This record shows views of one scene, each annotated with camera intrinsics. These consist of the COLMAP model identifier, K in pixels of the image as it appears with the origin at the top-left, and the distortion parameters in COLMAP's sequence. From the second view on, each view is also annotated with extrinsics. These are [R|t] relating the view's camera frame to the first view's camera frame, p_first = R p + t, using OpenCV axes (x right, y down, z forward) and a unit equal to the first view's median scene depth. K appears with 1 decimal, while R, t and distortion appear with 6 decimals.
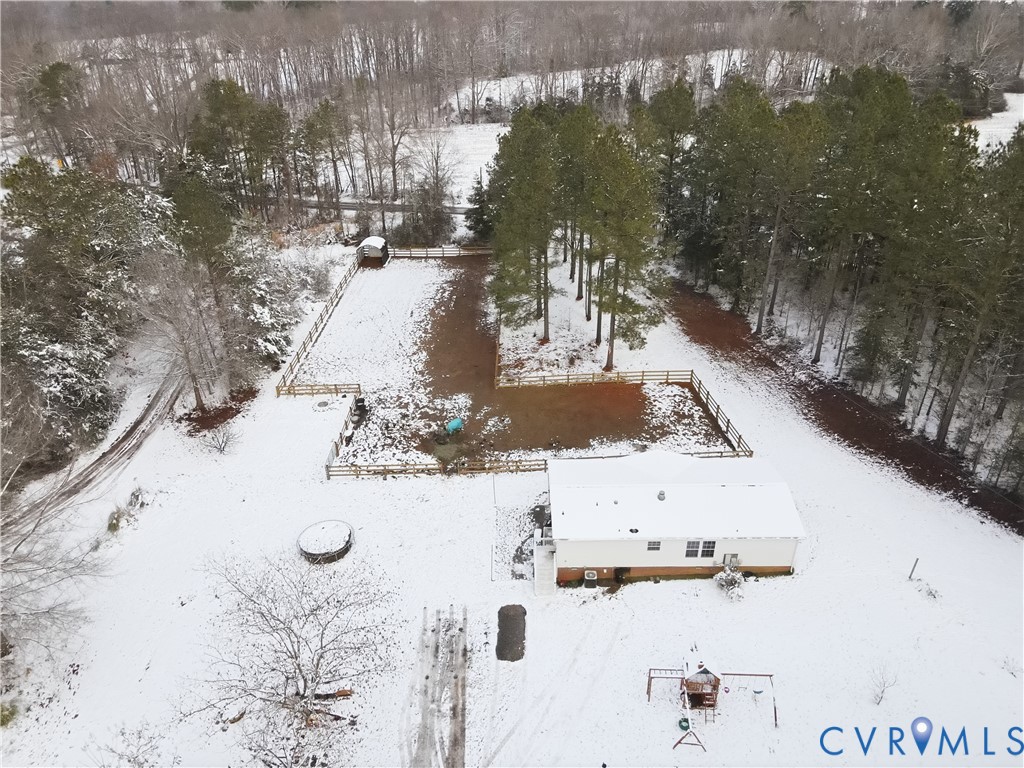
lens RADIAL K [[749.7, 0, 516.0], [0, 749.7, 383.1], [0, 0, 1]] dist [-0.010625, 0.044482]
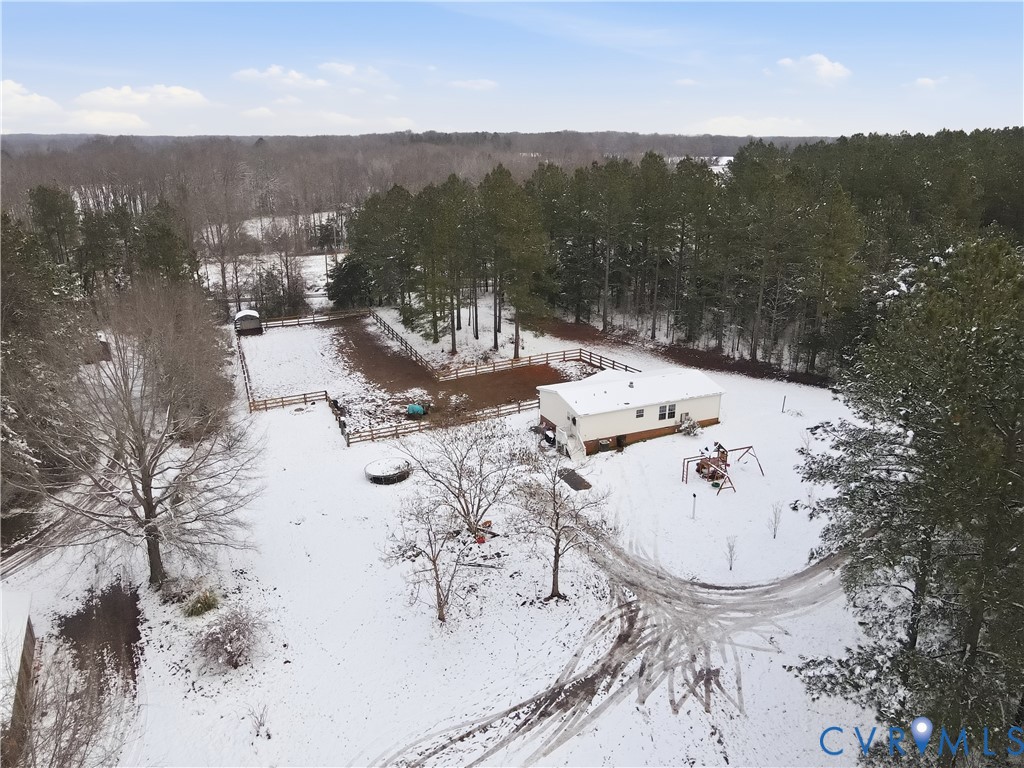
lens RADIAL K [[749.7, 0, 511.7], [0, 749.7, 384.4], [0, 0, 1]] dist [-0.010625, 0.044482]
pose [[0.914487, -0.115300, 0.387839, -0.414502], [0.192483, 0.967098, -0.166349, 0.250772], [-0.355898, 0.226776, 0.906592, -0.154626]]
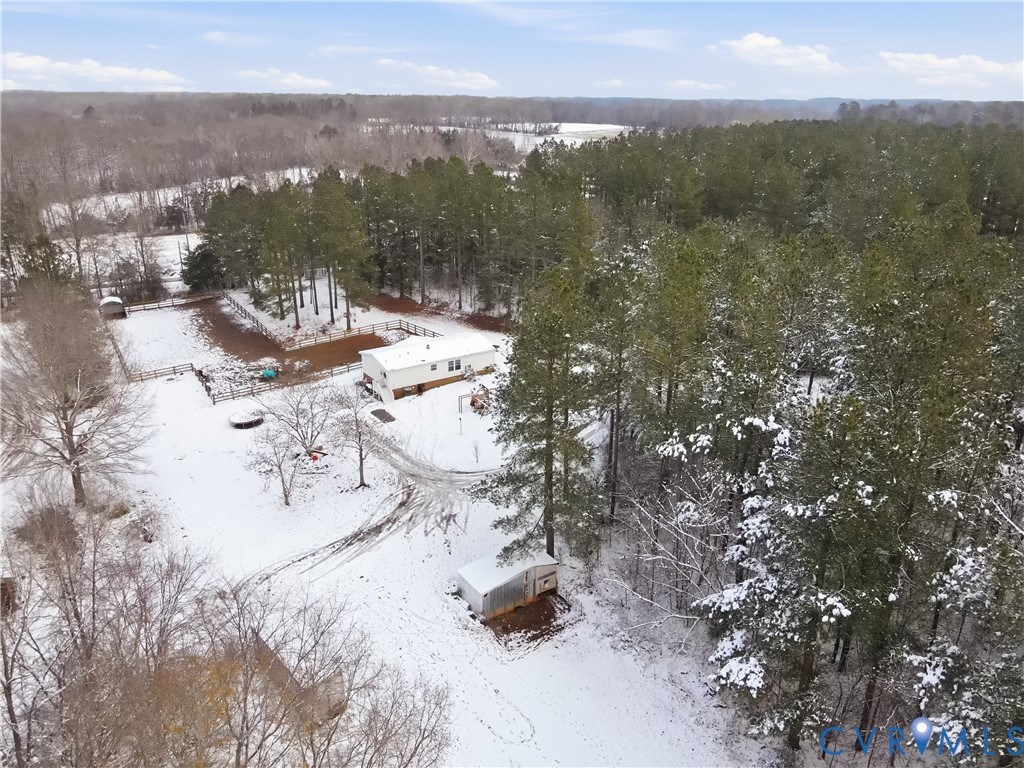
lens RADIAL K [[749.7, 0, 511.7], [0, 749.7, 386.6], [0, 0, 1]] dist [-0.010625, 0.044482]
pose [[0.826104, -0.187326, 0.531472, -0.500157], [0.265735, 0.961181, -0.074266, 0.331235], [-0.496929, 0.202582, 0.843814, -0.538452]]
